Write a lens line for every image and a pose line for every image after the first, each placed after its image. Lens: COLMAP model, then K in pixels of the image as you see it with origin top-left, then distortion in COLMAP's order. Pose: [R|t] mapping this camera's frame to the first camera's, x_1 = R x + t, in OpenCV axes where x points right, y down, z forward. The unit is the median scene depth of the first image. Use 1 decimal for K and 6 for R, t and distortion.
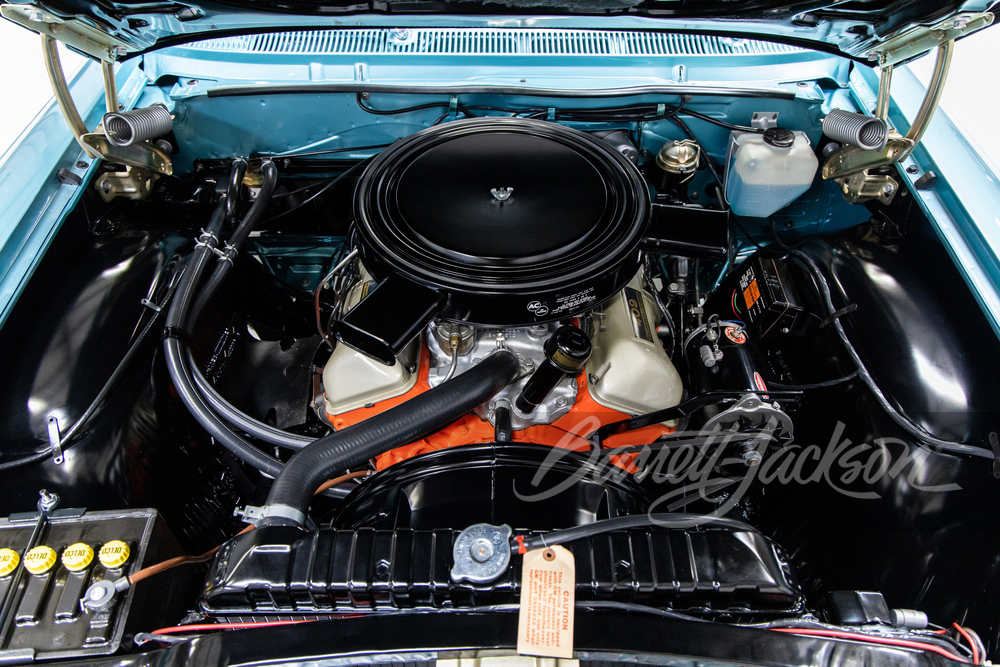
lens RADIAL K [[689.3, 0, 495.0], [0, 689.3, 334.6], [0, 0, 1]] dist [0.003826, 0.000116]
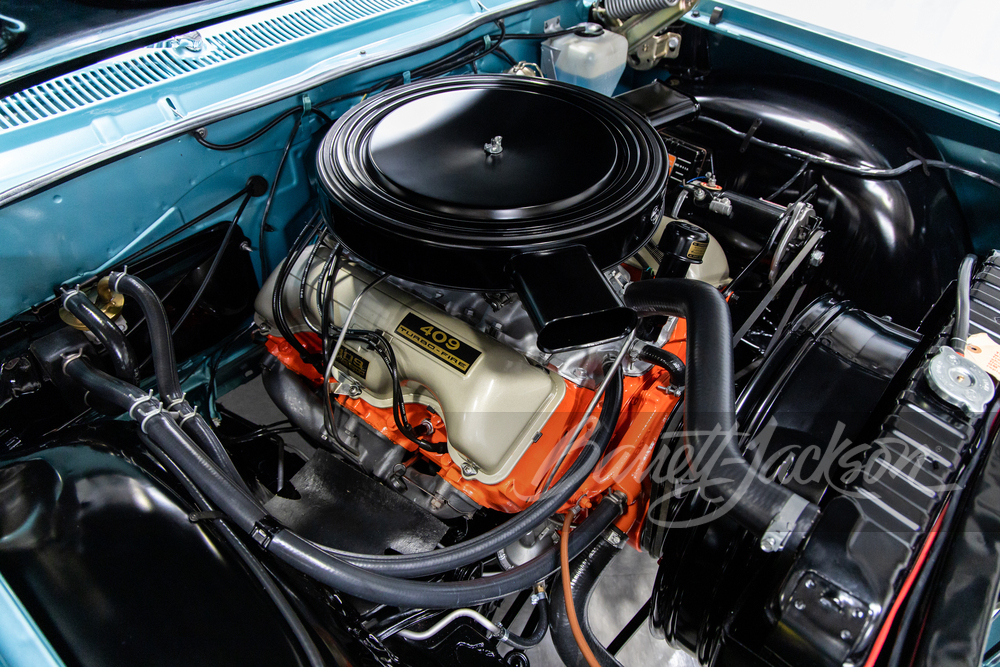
lens RADIAL K [[685.1, 0, 500.0], [0, 685.1, 333.5], [0, 0, 1]] dist [0.007785, 0.000543]
pose [[0.666261, -0.501992, 0.551453, -0.490310], [0.532871, 0.837808, 0.118854, -0.093283], [-0.521676, 0.214665, 0.825696, 0.300353]]
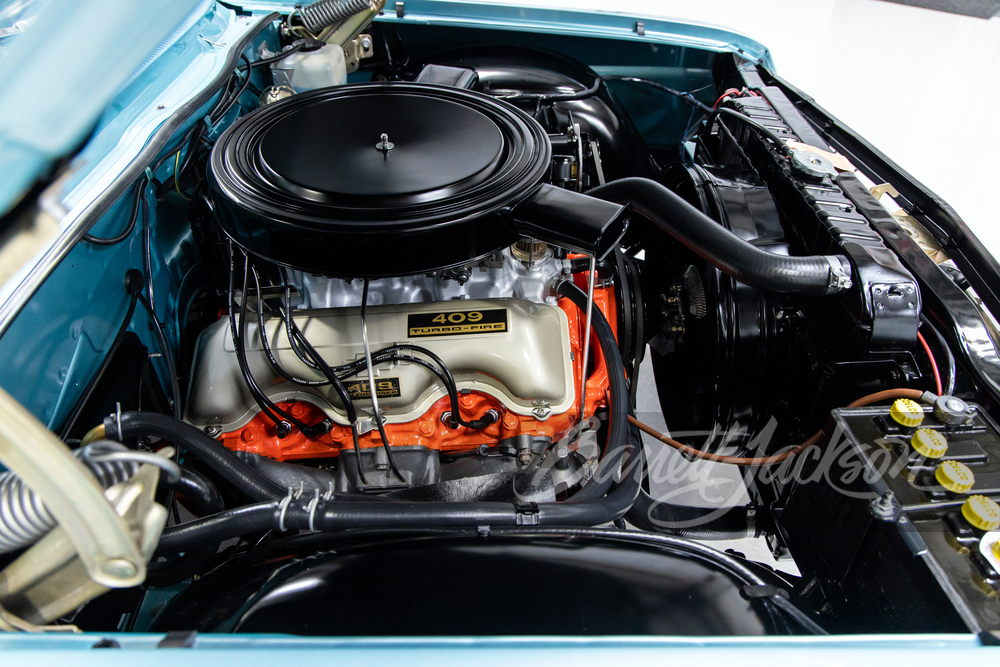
lens RADIAL K [[672.7, 0, 500.0], [0, 672.7, 333.5], [0, 0, 1]] dist [0.001471, -0.000573]
pose [[-0.018500, -0.646196, 0.762947, -0.695863], [0.710938, 0.528043, 0.464477, -0.321492], [-0.703012, 0.551001, 0.449636, 0.556848]]
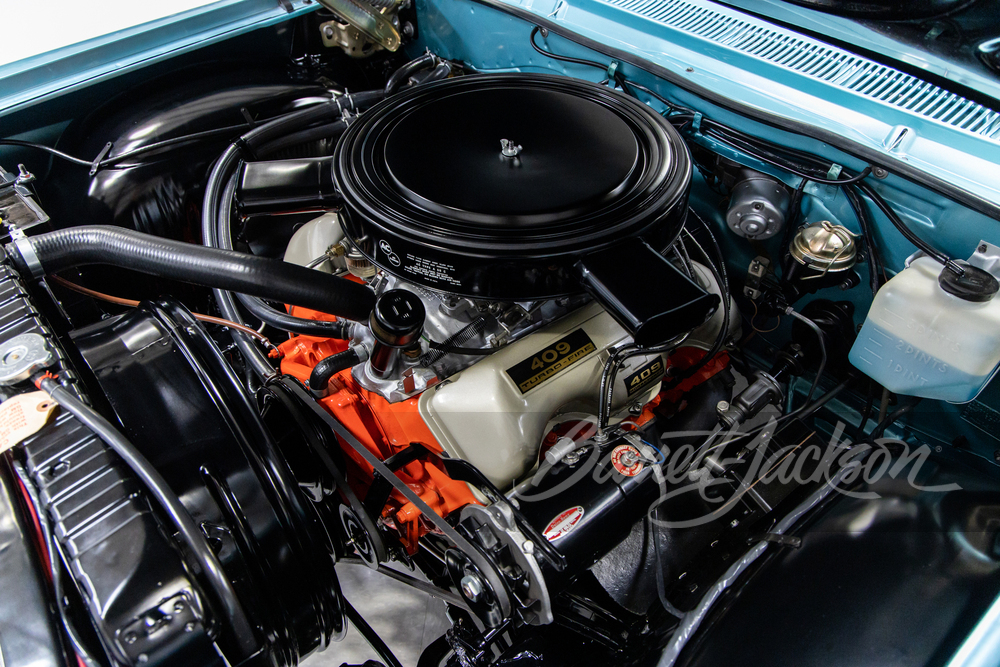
lens RADIAL K [[689.3, 0, 495.0], [0, 689.3, 334.6], [0, 0, 1]] dist [0.003826, 0.000116]
pose [[0.647213, 0.523243, -0.554375, 0.500251], [-0.548235, 0.824789, 0.138425, -0.107952], [0.529673, 0.214337, 0.820674, 0.306512]]
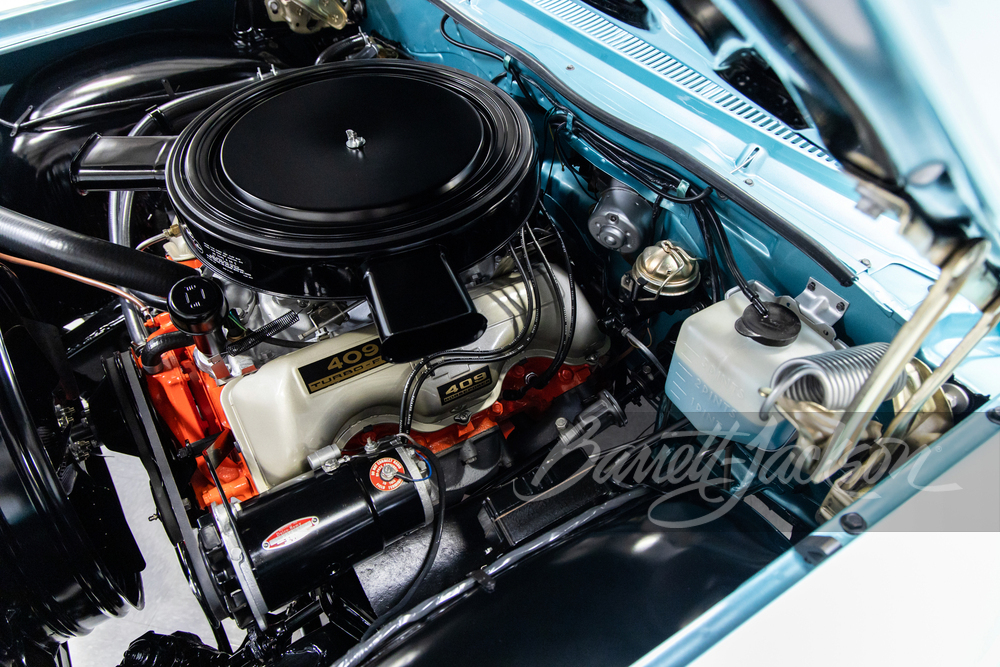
lens RADIAL K [[677.0, 0, 496.5], [0, 677.0, 330.5], [0, 0, 1]] dist [0.002901, 0.003928]
pose [[0.539579, 0.596524, -0.594149, 0.613836], [-0.602841, 0.766367, 0.221958, -0.269311], [0.587740, 0.238413, 0.773124, 0.462578]]
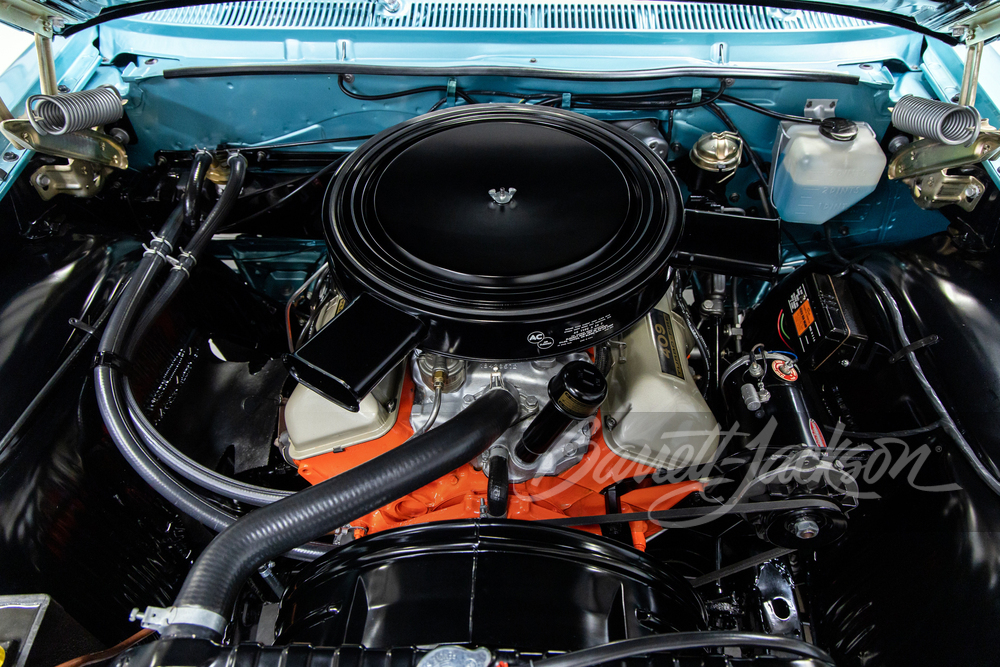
lens RADIAL K [[701.8, 0, 500.0], [0, 701.8, 333.5], [0, 0, 1]] dist [0.005341, 0.001459]
pose [[0.999571, 0.013303, -0.026101, 0.027237], [-0.013162, 0.999898, 0.005575, -0.037797], [0.026172, -0.005229, 0.999644, 0.136449]]
